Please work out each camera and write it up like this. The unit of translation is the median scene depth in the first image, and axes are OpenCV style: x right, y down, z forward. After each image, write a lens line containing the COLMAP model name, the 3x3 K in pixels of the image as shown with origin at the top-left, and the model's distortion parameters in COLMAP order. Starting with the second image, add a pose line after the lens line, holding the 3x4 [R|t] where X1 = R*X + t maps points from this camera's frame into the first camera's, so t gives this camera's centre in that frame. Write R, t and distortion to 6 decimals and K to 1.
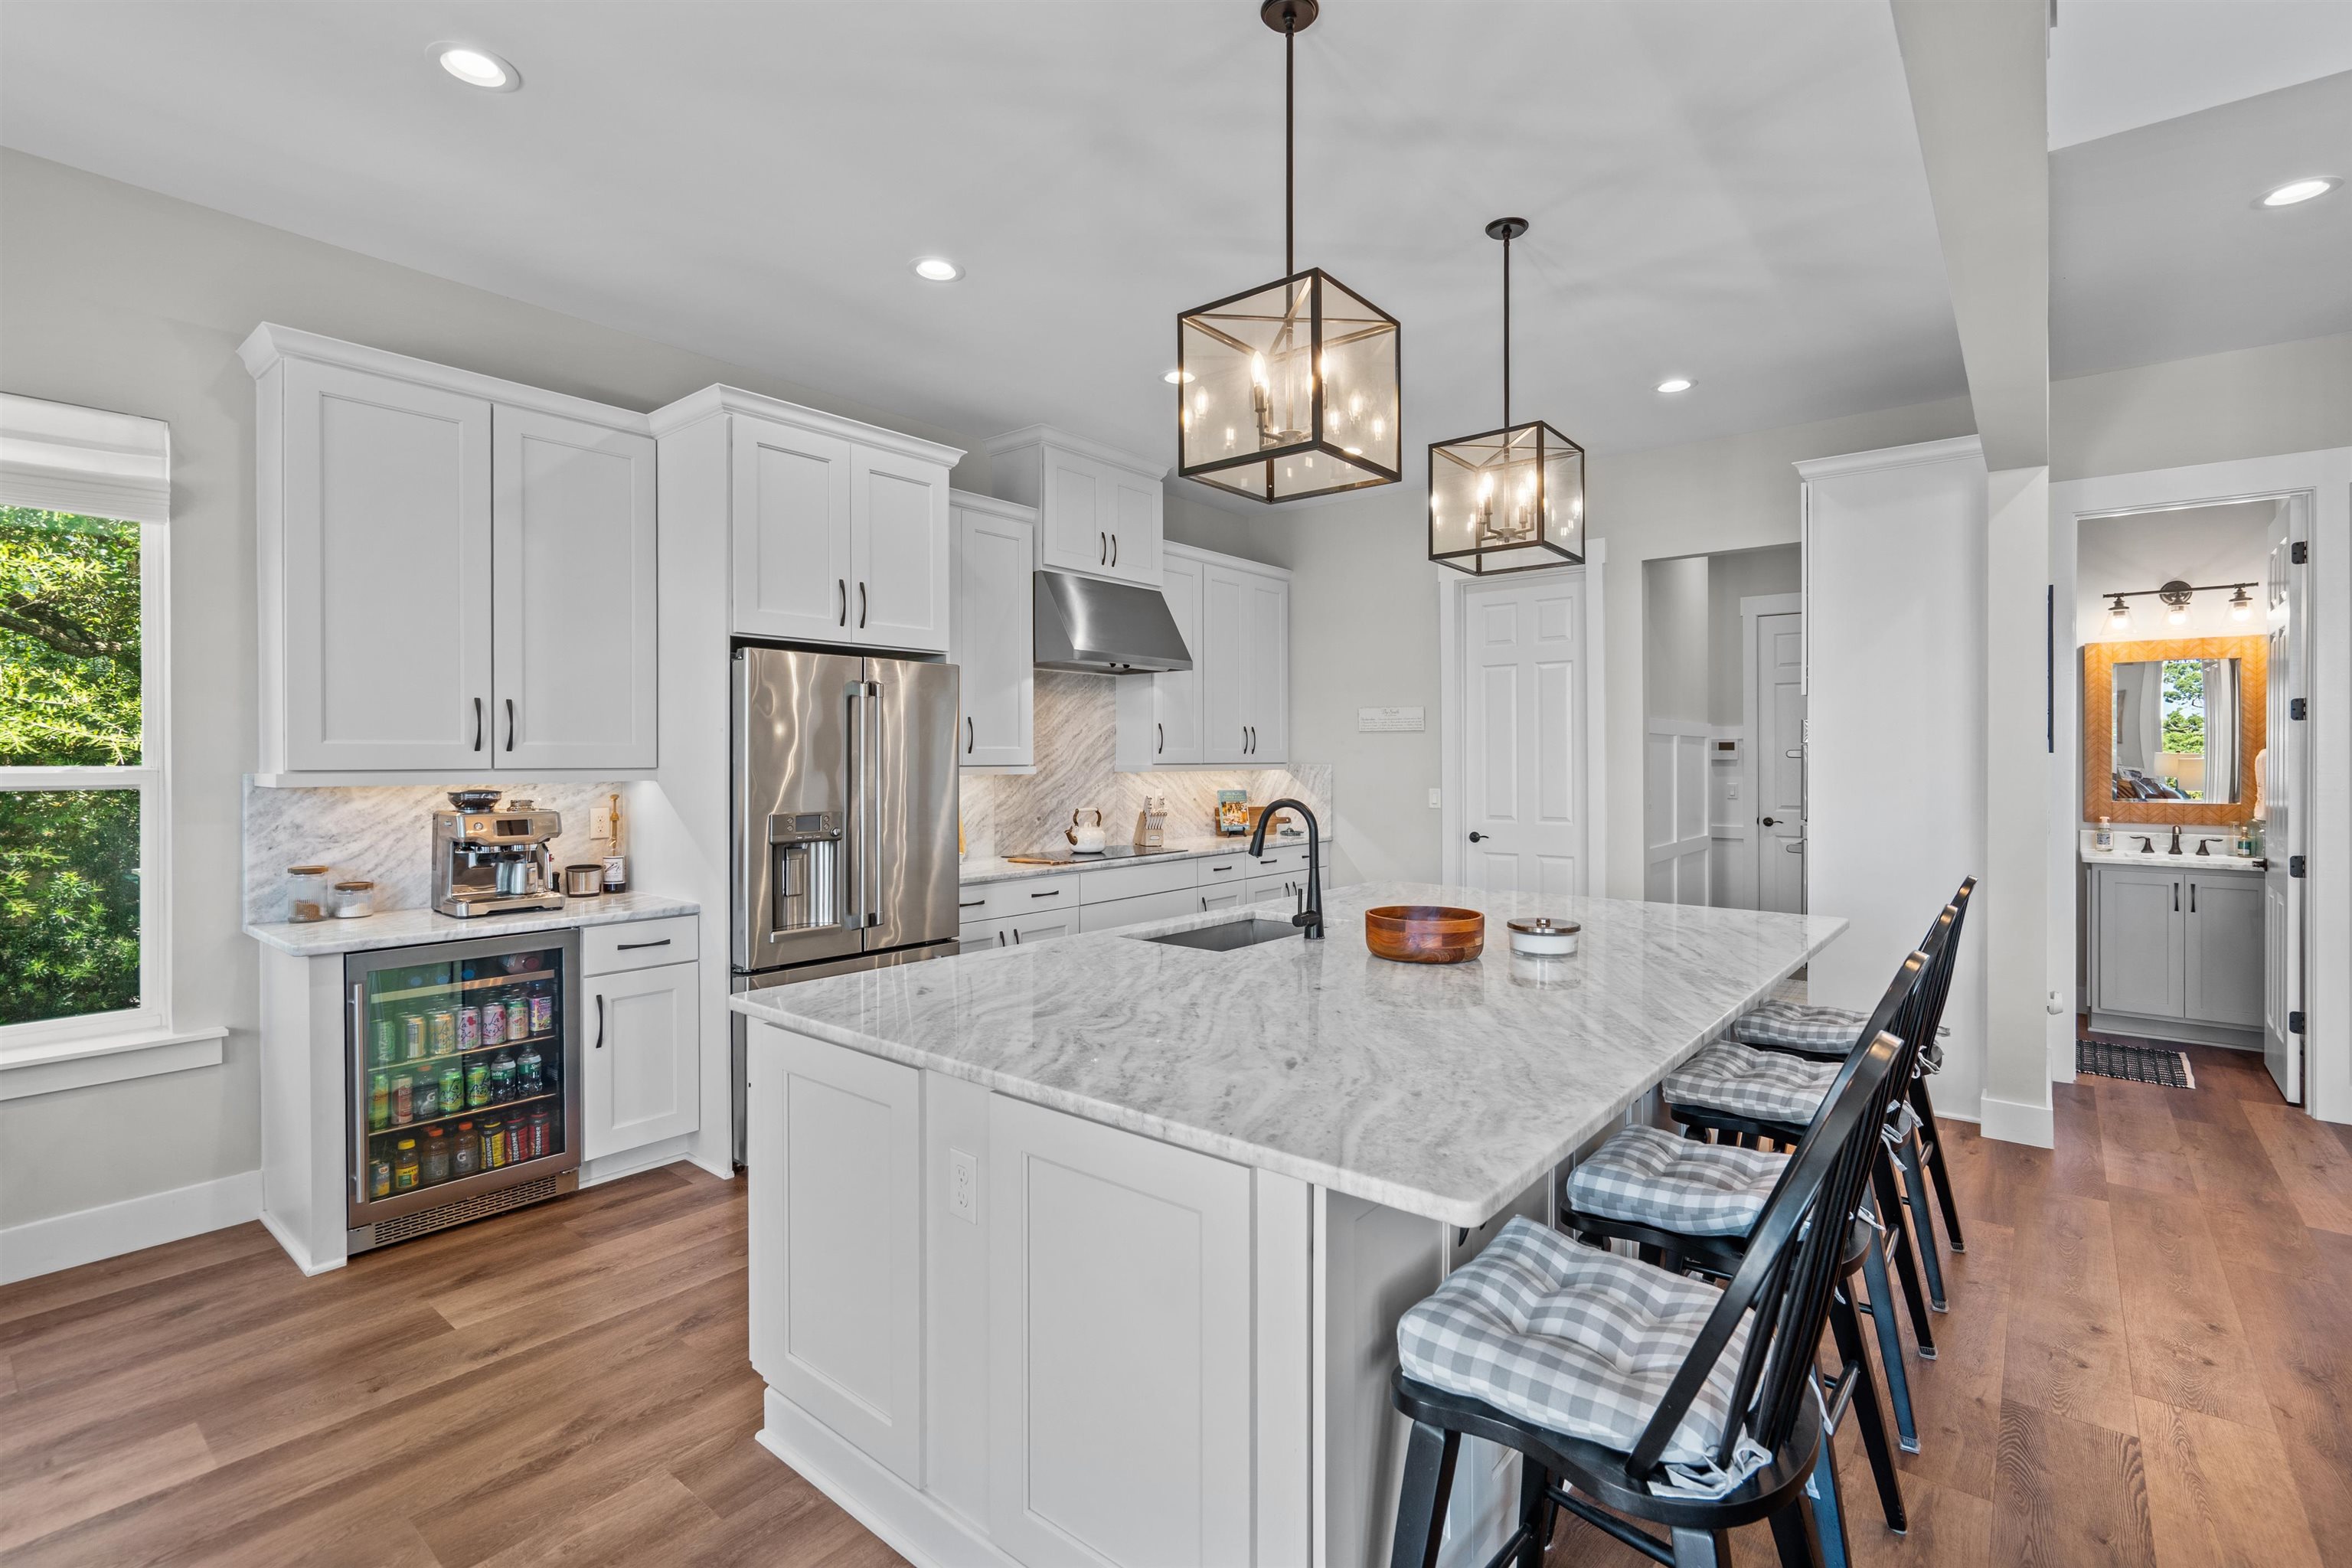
lens RADIAL K [[1060.4, 0, 1183.7], [0, 1060.4, 760.0], [0, 0, 1]] dist [-0.003439, -0.002137]
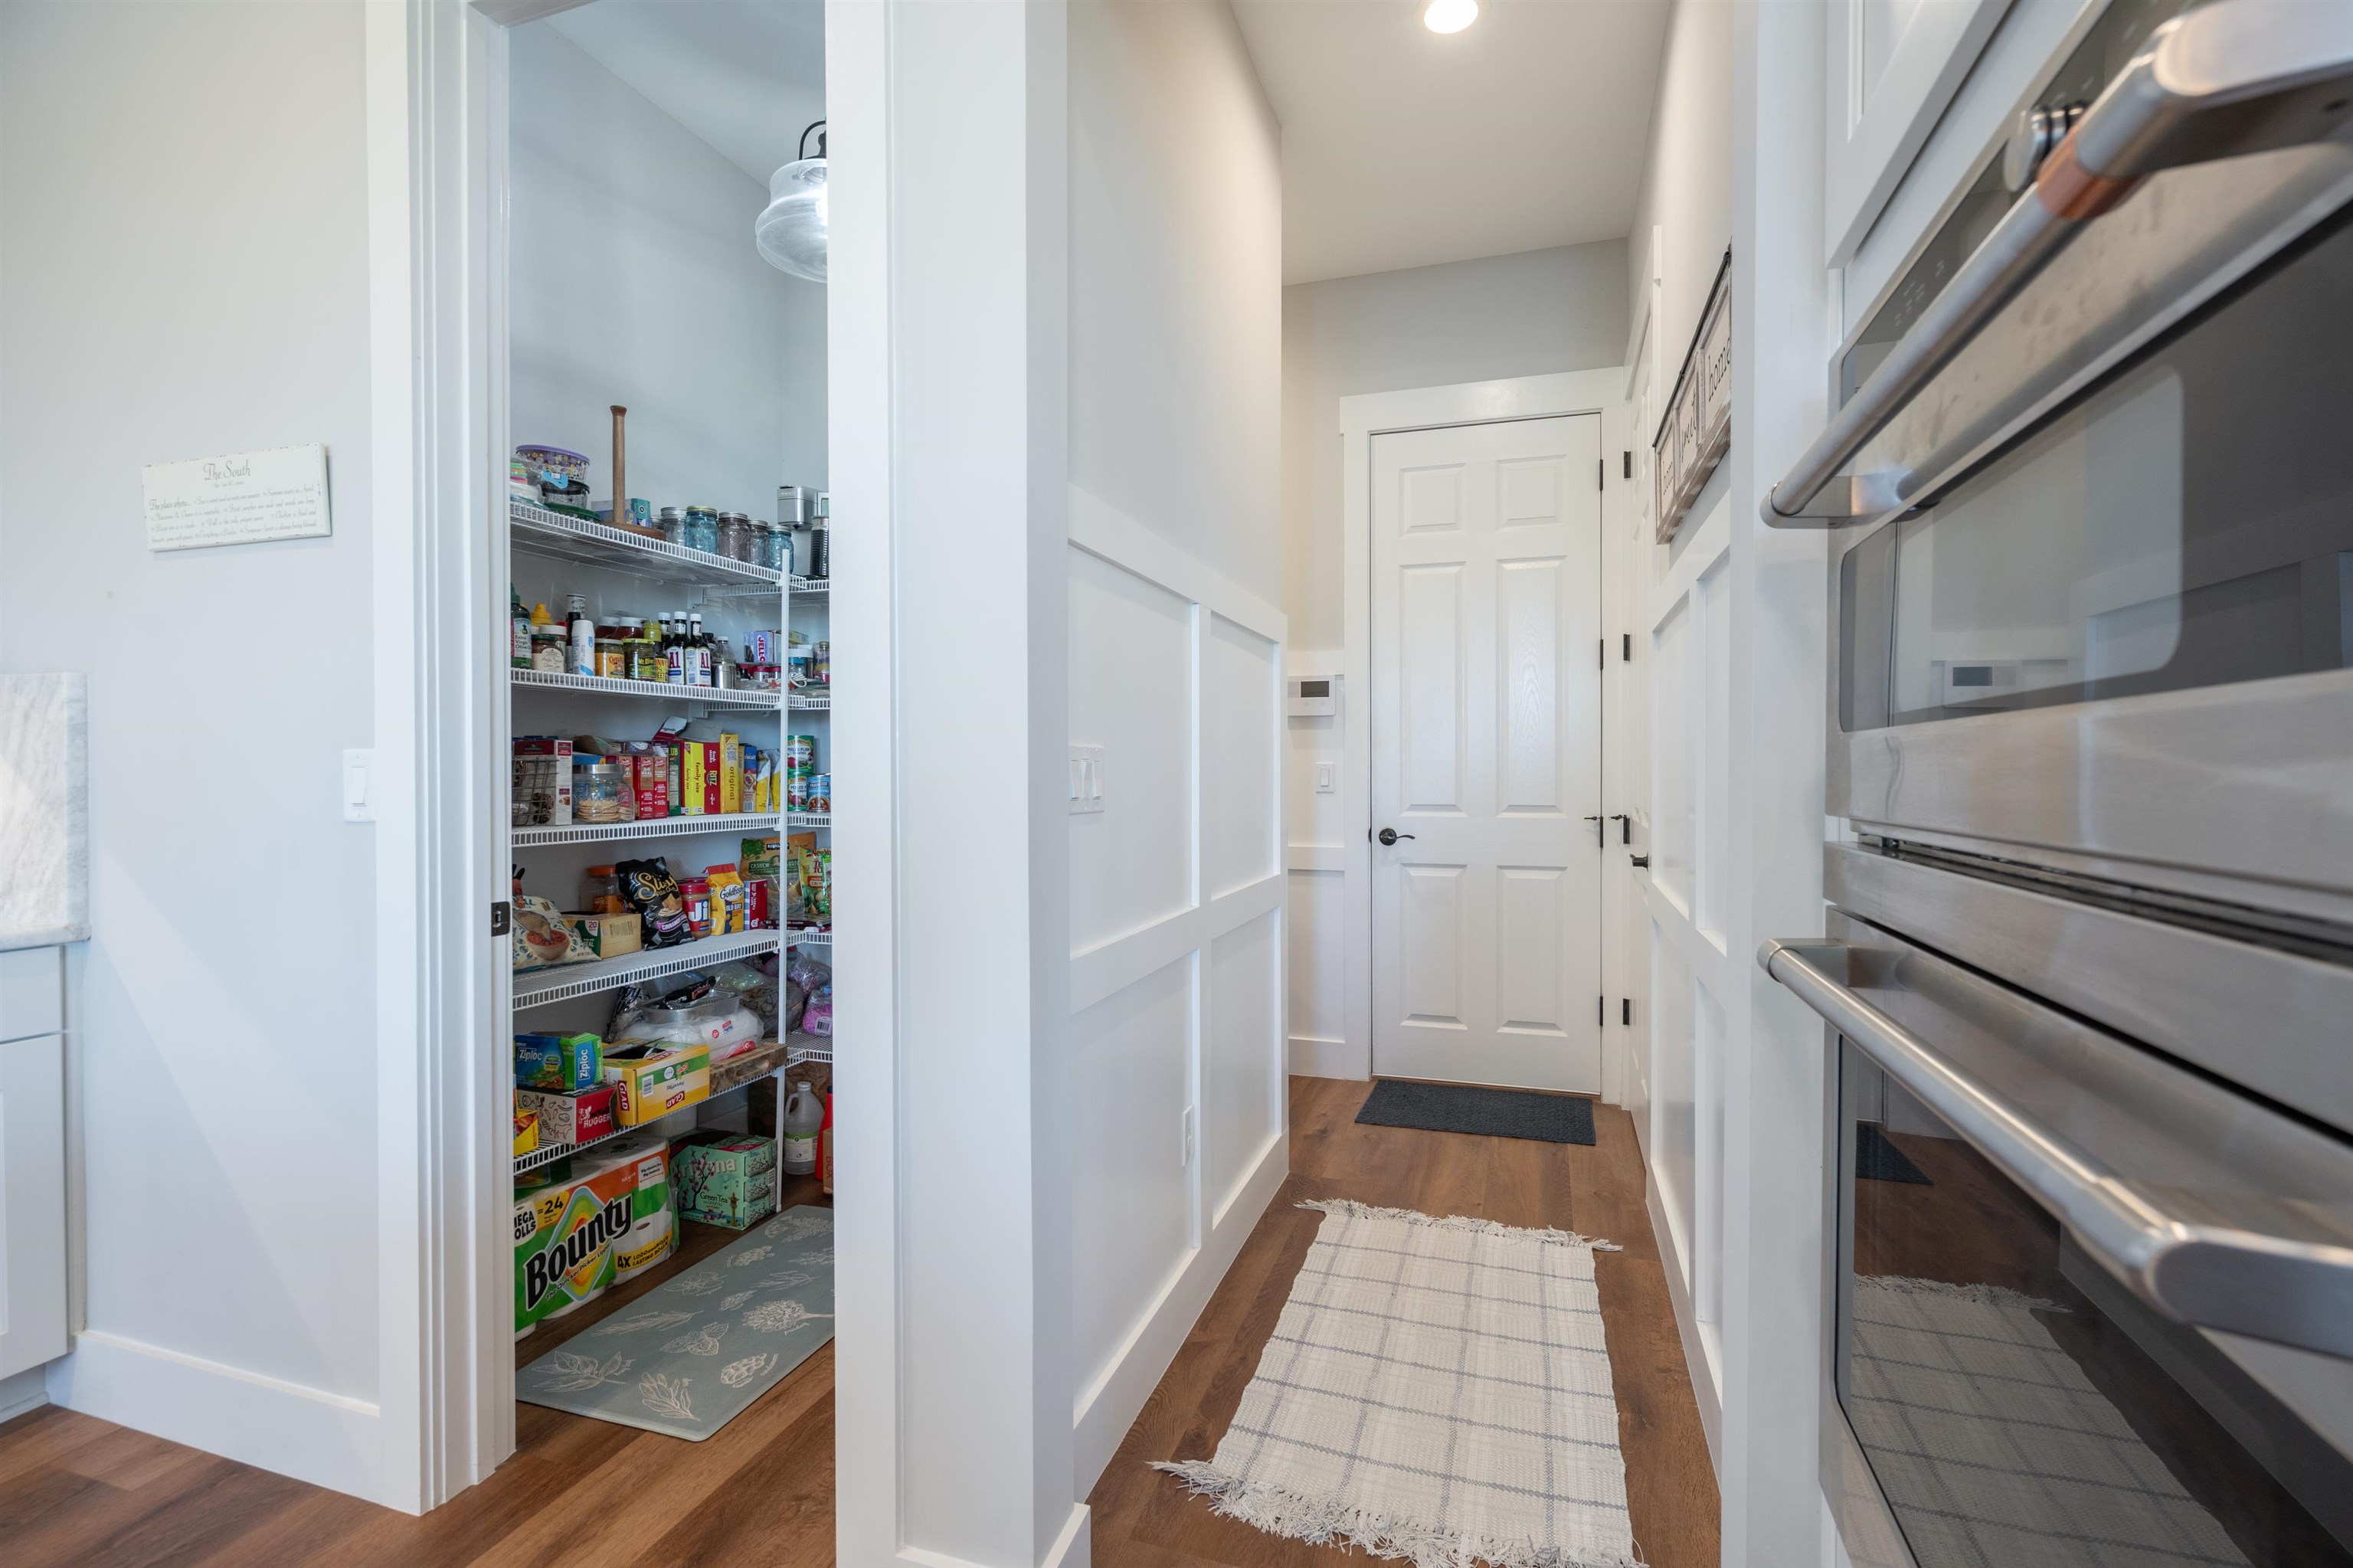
lens RADIAL K [[1060.9, 0, 1180.3], [0, 1060.9, 782.9], [0, 0, 1]] dist [-0.003439, -0.002137]
pose [[0.935348, -0.002647, 0.353718, 0.273861], [-0.000766, 0.999954, 0.009509, 0.026958], [-0.353728, -0.009165, 0.935304, 0.550155]]
